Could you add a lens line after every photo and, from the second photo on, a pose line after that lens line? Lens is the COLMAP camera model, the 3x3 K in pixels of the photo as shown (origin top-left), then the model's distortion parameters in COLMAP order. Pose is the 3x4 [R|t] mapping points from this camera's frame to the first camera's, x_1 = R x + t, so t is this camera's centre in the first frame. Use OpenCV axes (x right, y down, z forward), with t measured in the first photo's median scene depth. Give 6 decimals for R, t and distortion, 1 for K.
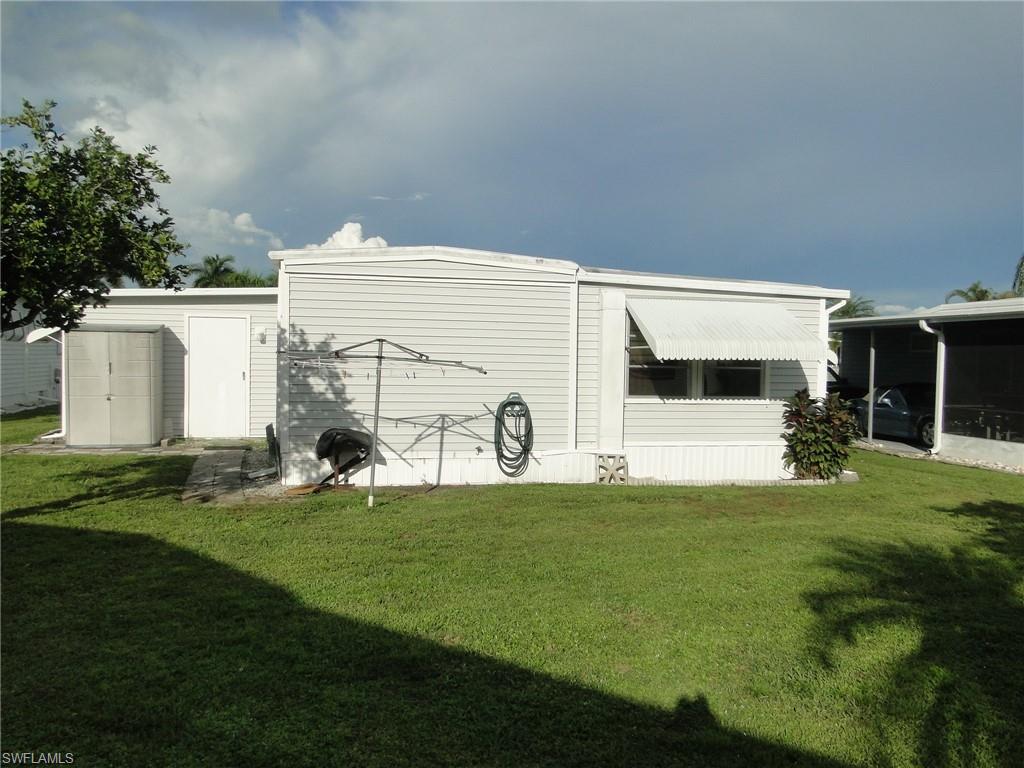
lens RADIAL K [[857.5, 0, 508.7], [0, 857.5, 384.8], [0, 0, 1]] dist [0.017482, -0.025572]
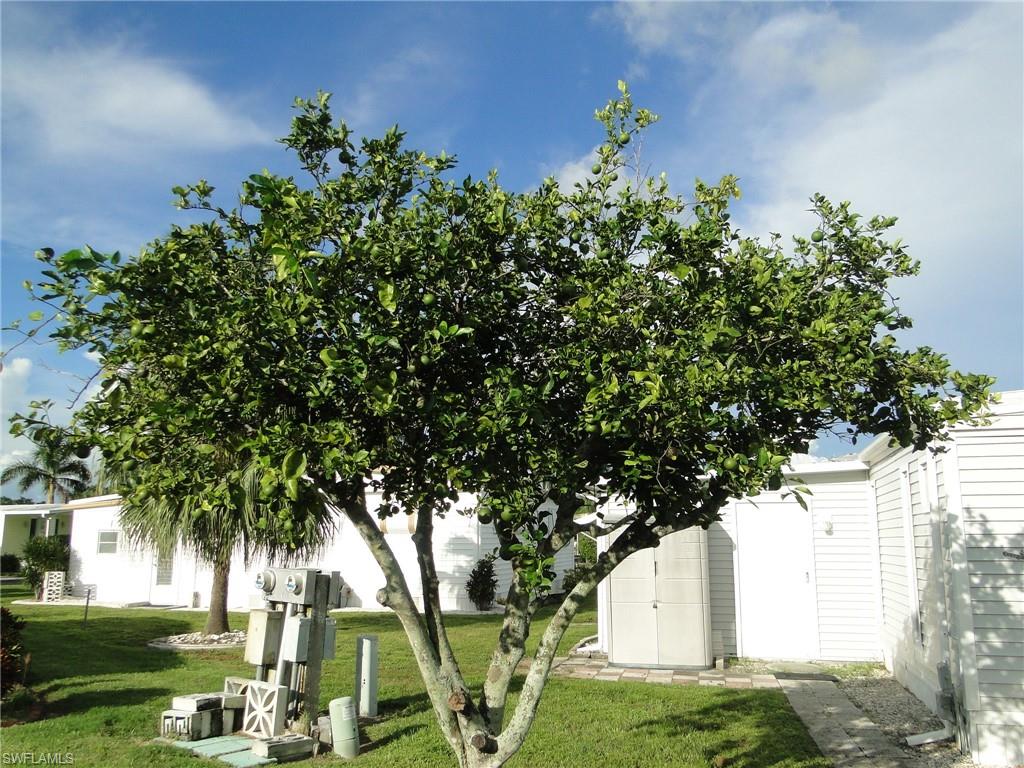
lens RADIAL K [[857.5, 0, 510.6], [0, 857.5, 381.1], [0, 0, 1]] dist [0.017482, -0.025572]
pose [[0.881831, -0.101701, -0.460468, -0.235981], [-0.001135, 0.976006, -0.217740, -0.019521], [0.471564, 0.192533, 0.860557, 0.230578]]
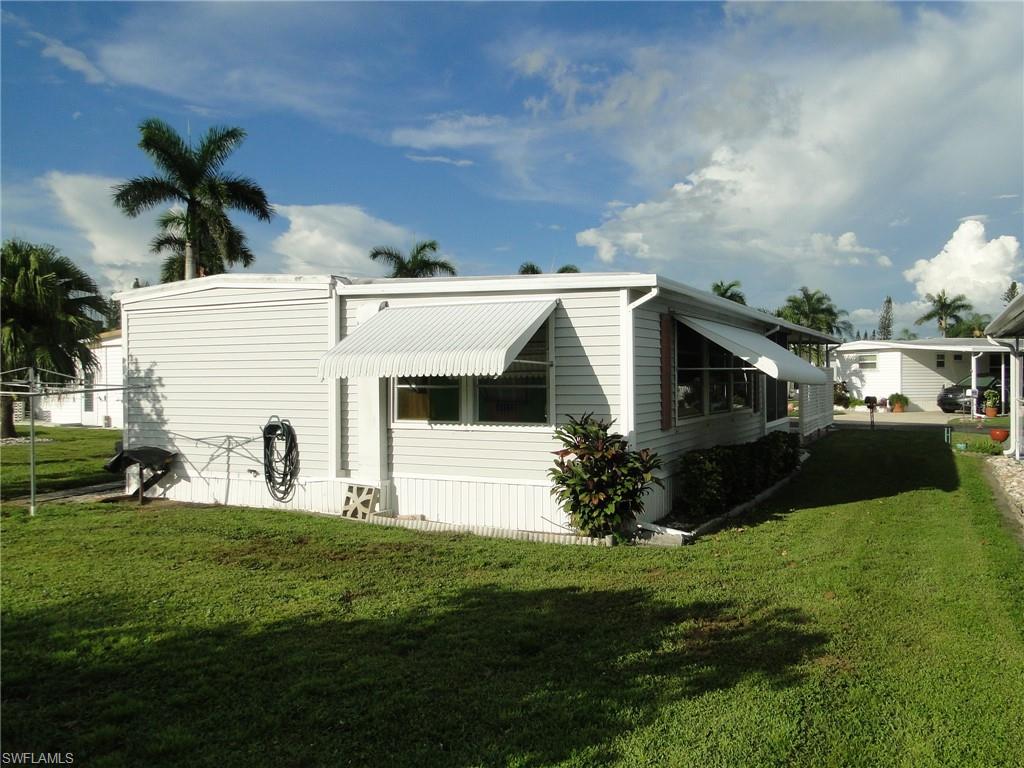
lens RADIAL K [[857.5, 0, 487.2], [0, 857.5, 350.6], [0, 0, 1]] dist [0.017482, -0.025572]
pose [[0.762187, -0.042357, -0.645969, 0.825711], [-0.002301, 0.997674, -0.068133, 0.002009], [0.647353, 0.053417, 0.760317, 0.411255]]
